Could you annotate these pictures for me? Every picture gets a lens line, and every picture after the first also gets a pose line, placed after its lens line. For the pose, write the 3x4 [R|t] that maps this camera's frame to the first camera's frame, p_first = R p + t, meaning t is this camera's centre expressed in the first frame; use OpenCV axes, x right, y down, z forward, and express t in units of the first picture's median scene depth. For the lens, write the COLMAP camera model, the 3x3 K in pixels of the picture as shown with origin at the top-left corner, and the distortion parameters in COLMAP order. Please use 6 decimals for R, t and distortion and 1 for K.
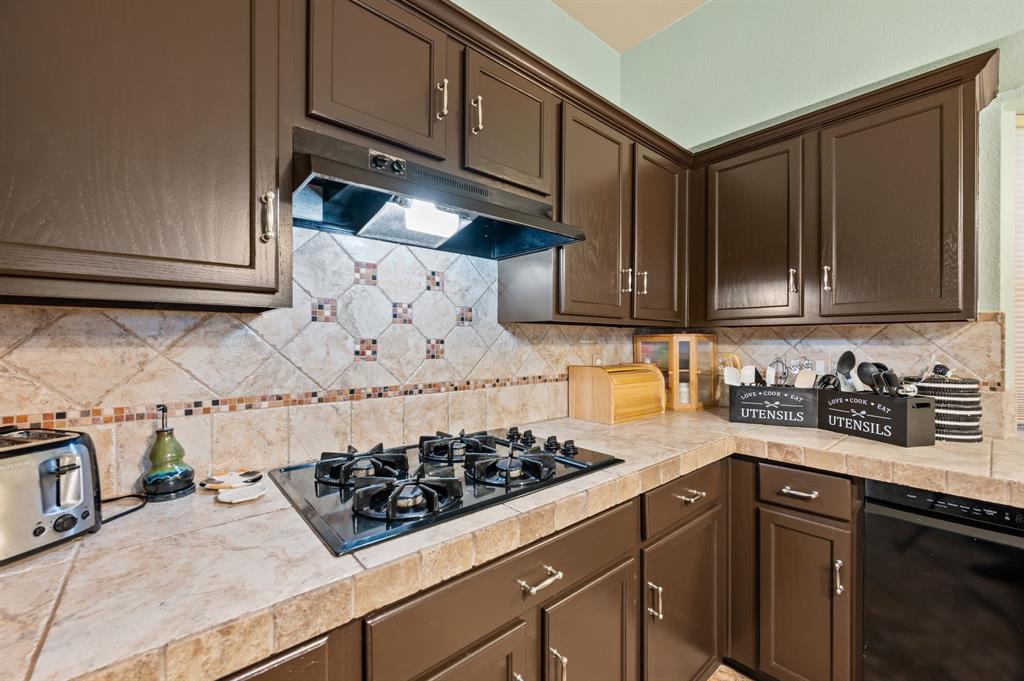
lens RADIAL K [[408.3, 0, 517.7], [0, 408.3, 340.2], [0, 0, 1]] dist [0.002495, -0.000237]
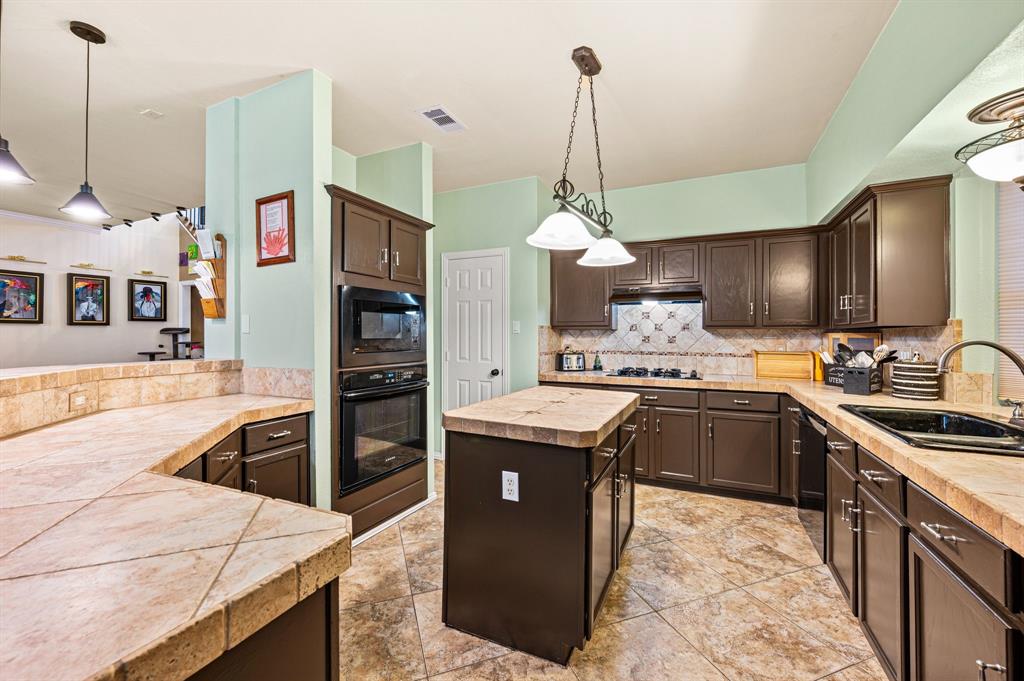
lens RADIAL K [[408.3, 0, 515.2], [0, 408.3, 335.8], [0, 0, 1]] dist [0.002495, -0.000237]
pose [[0.403393, 0.002259, -0.915024, 1.907456], [-0.003297, 0.999994, 0.001015, -0.004176], [0.915021, 0.002608, 0.403398, -1.090073]]
